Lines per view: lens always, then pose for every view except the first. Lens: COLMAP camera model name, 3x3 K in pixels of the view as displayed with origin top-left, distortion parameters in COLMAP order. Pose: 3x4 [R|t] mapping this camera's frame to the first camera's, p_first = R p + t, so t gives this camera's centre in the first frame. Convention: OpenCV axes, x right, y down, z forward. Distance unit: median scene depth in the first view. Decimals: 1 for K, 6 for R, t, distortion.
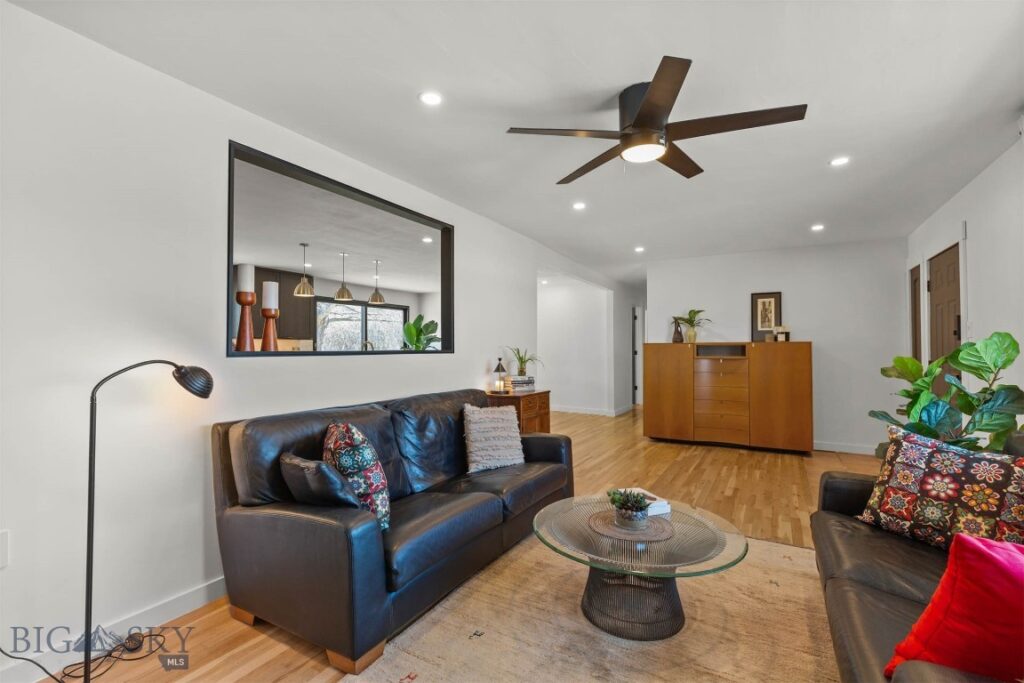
lens RADIAL K [[467.0, 0, 513.0], [0, 467.0, 340.8], [0, 0, 1]] dist [0.008932, -0.000233]
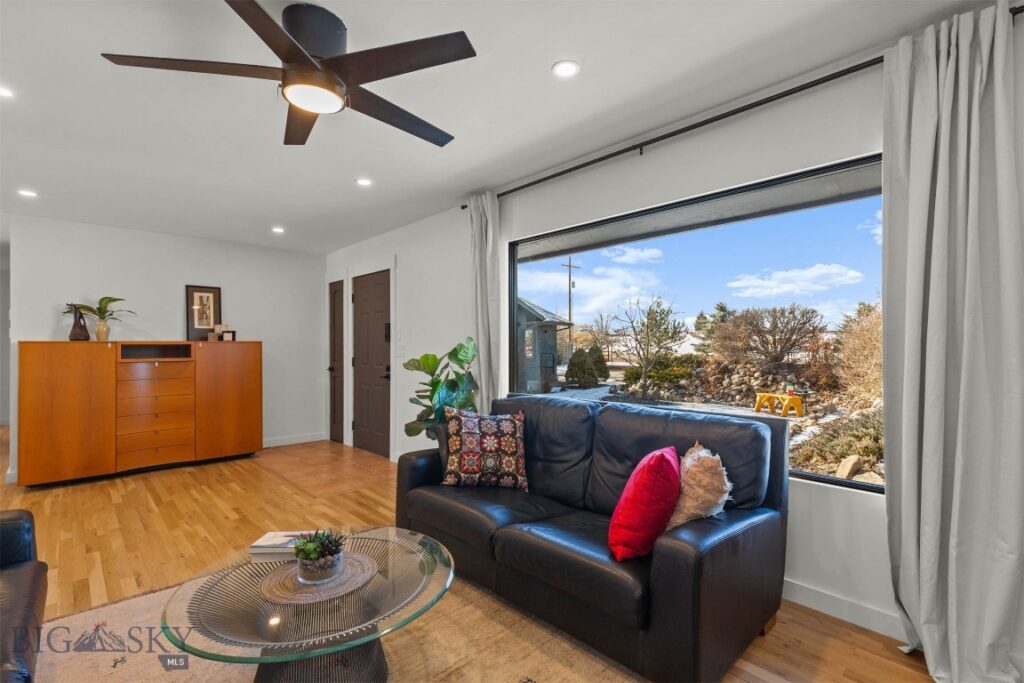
lens RADIAL K [[467.0, 0, 513.0], [0, 467.0, 345.0], [0, 0, 1]] dist [0.008932, -0.000233]
pose [[0.289809, 0.004437, 0.957074, -0.166816], [-0.012048, 0.999927, -0.000987, 0.003799], [-0.957009, -0.011245, 0.289841, 0.198244]]
